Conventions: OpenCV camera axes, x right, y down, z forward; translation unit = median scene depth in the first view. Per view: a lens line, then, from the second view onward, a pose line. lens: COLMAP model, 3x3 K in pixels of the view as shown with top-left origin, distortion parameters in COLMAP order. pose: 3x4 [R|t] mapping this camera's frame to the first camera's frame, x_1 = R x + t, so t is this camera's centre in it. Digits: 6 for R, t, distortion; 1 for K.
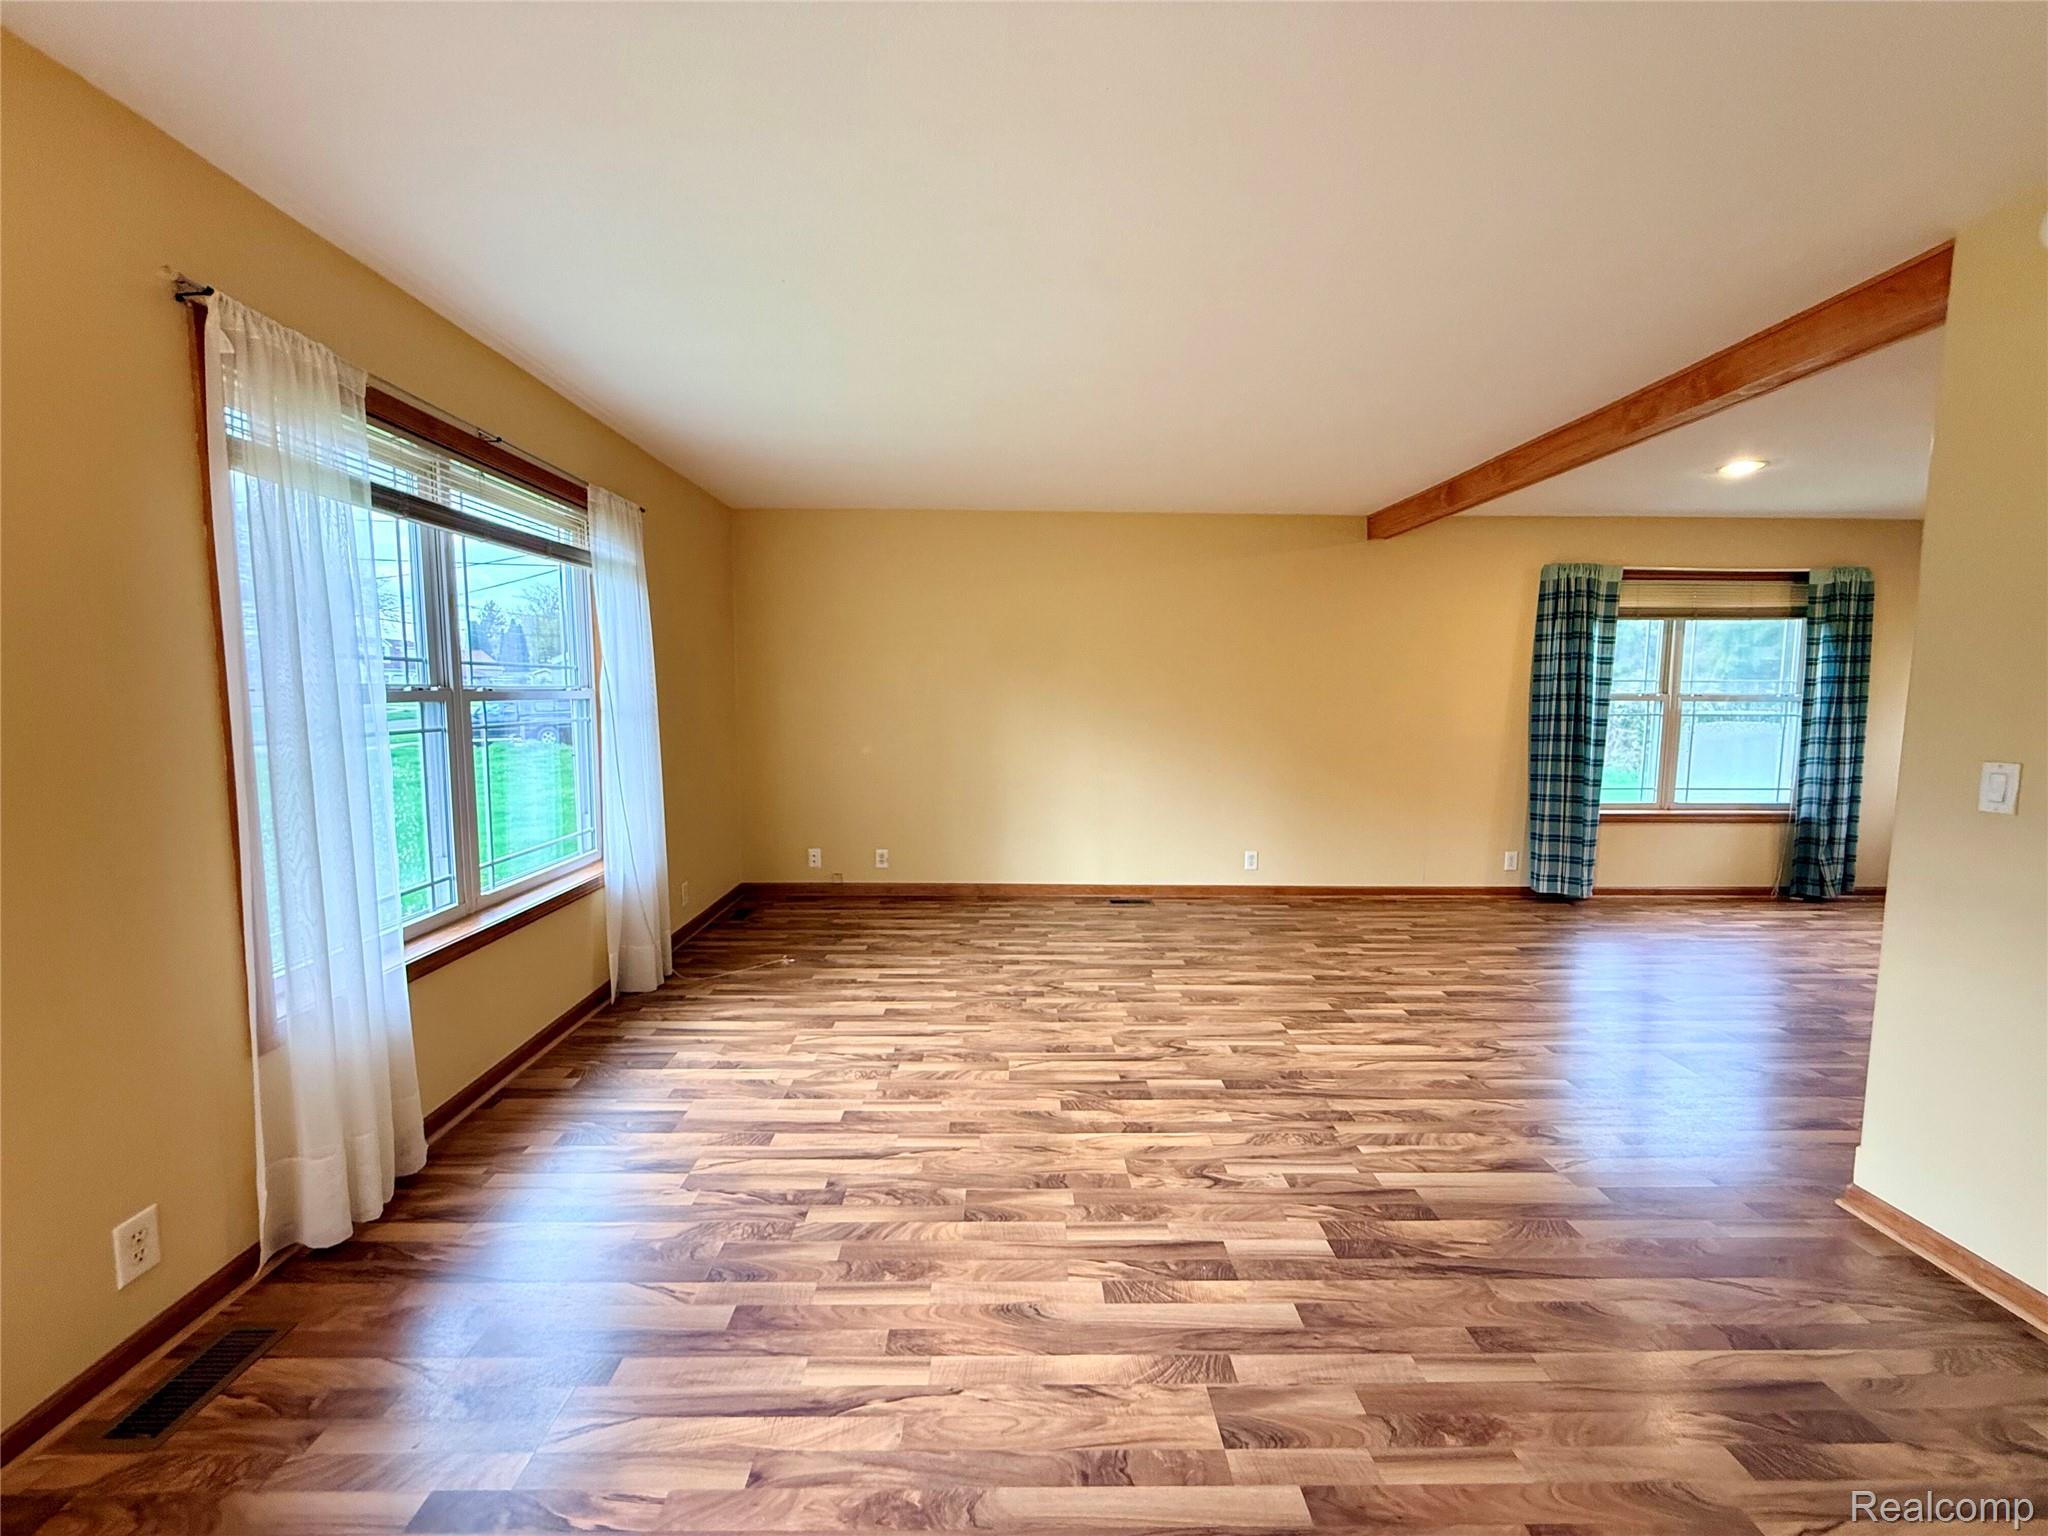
lens RADIAL K [[801.7, 0, 1024.0], [0, 801.7, 768.0], [0, 0, 1]] dist [0.001233, 0.000149]
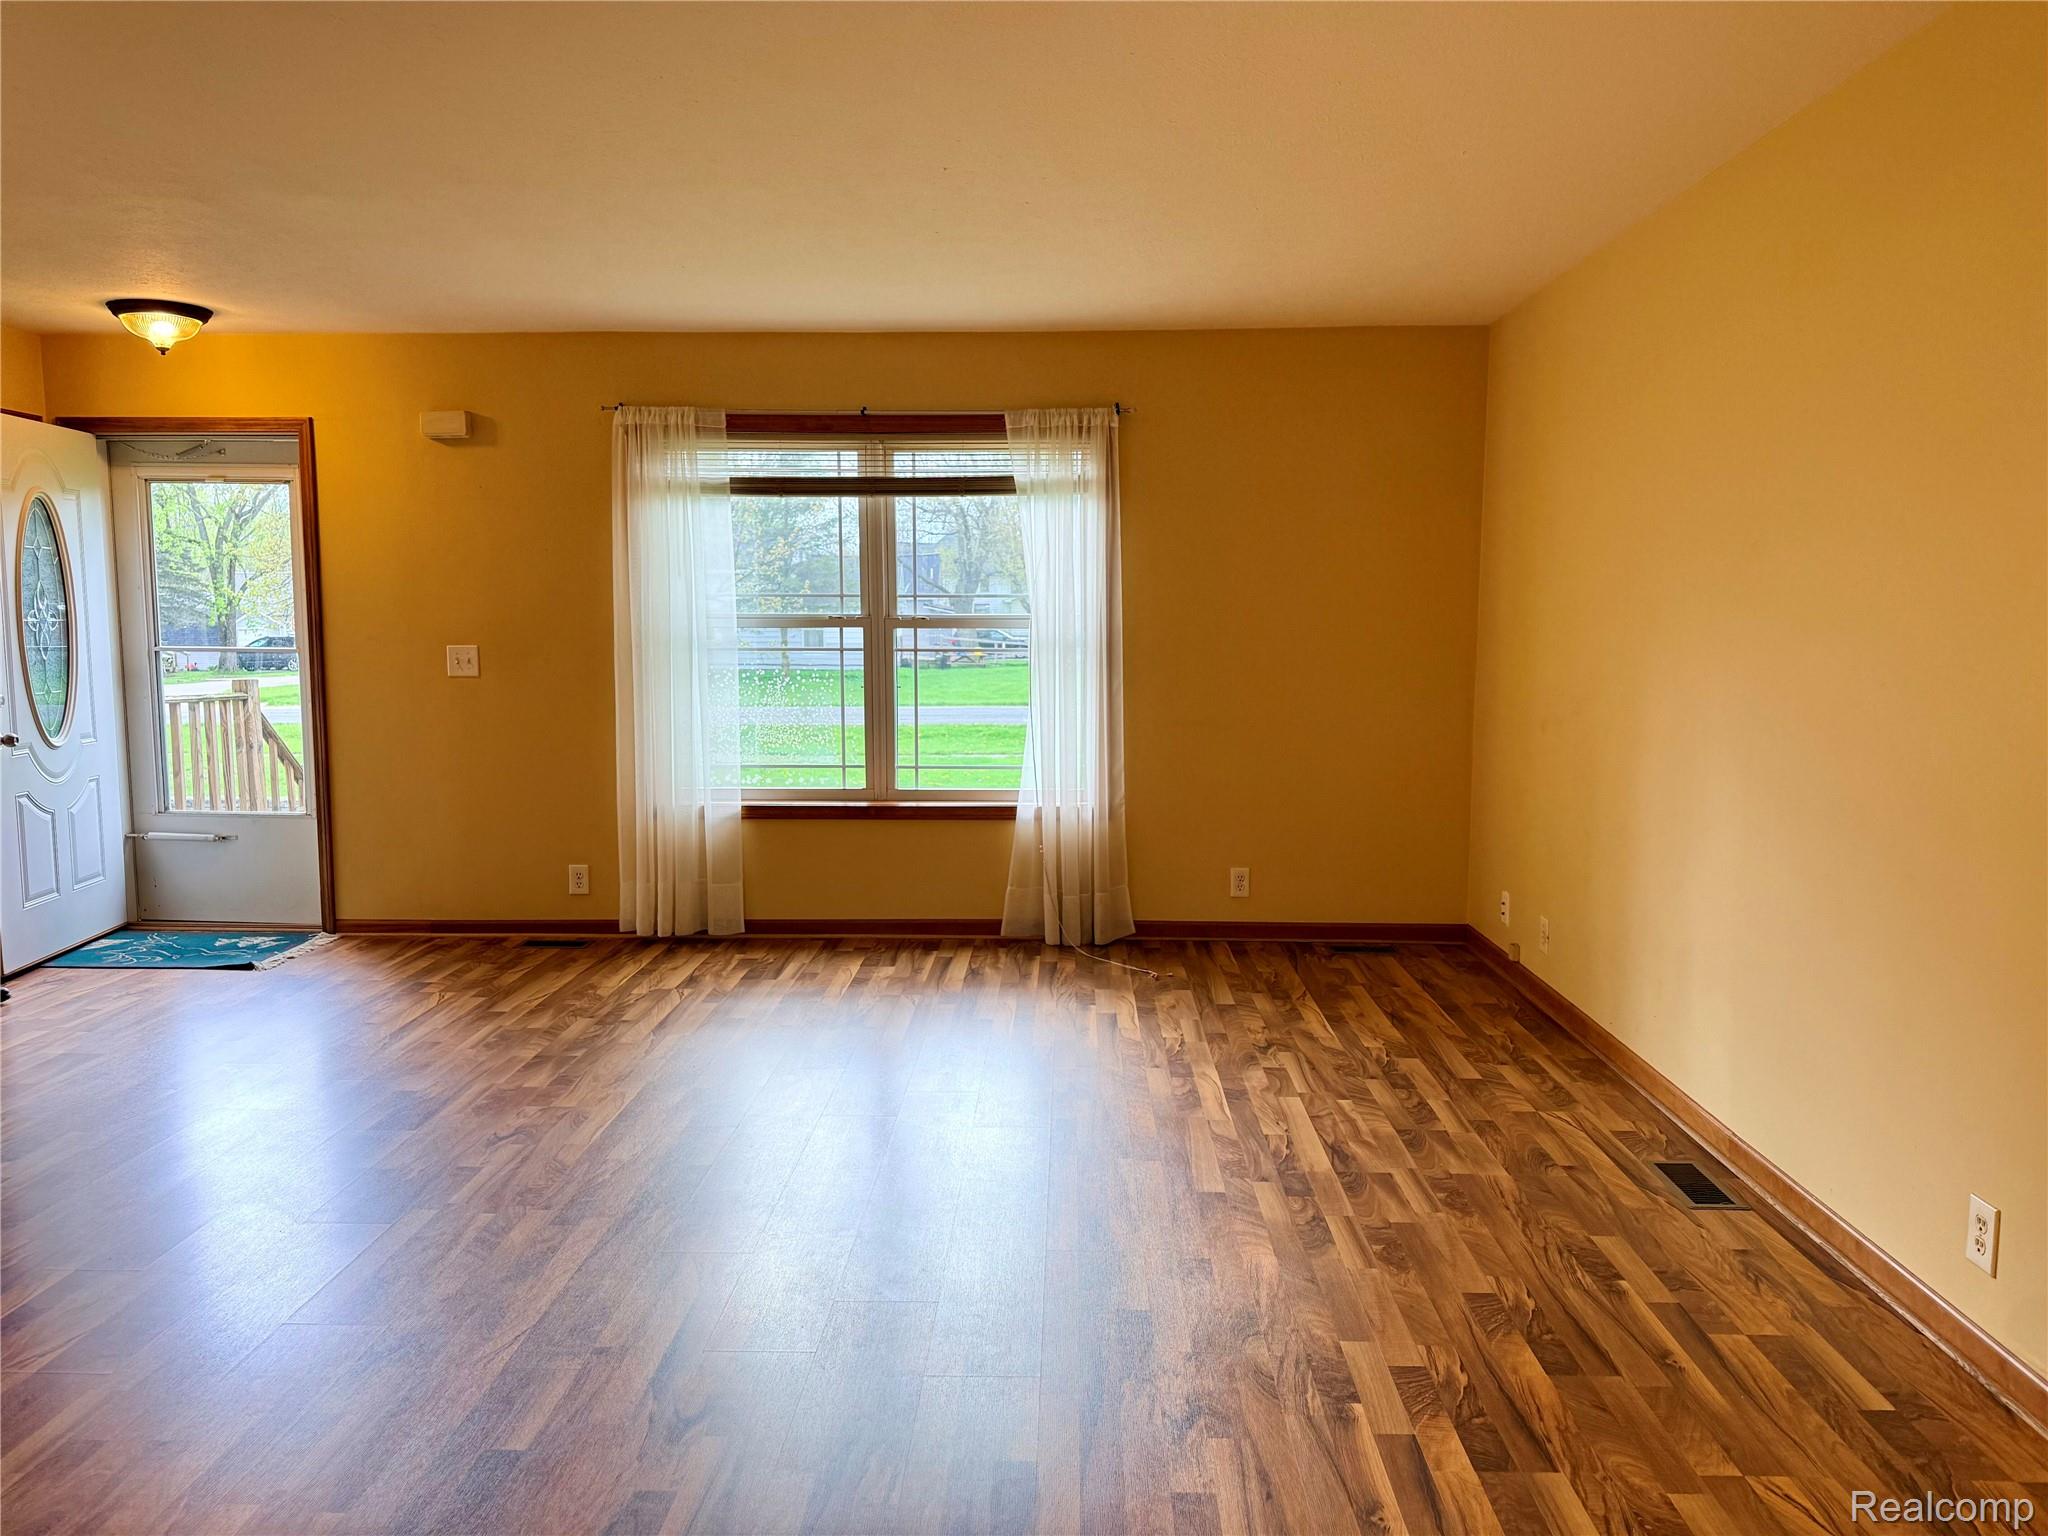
lens RADIAL K [[1451.3, 0, 1024.0], [0, 1451.3, 768.0], [0, 0, 1]] dist [0.112640, -0.001537]
pose [[-0.052068, 0.096808, -0.993940, 1.195858], [-0.098363, 0.989953, 0.101573, -0.090847], [0.993787, 0.103056, -0.042022, 1.042451]]
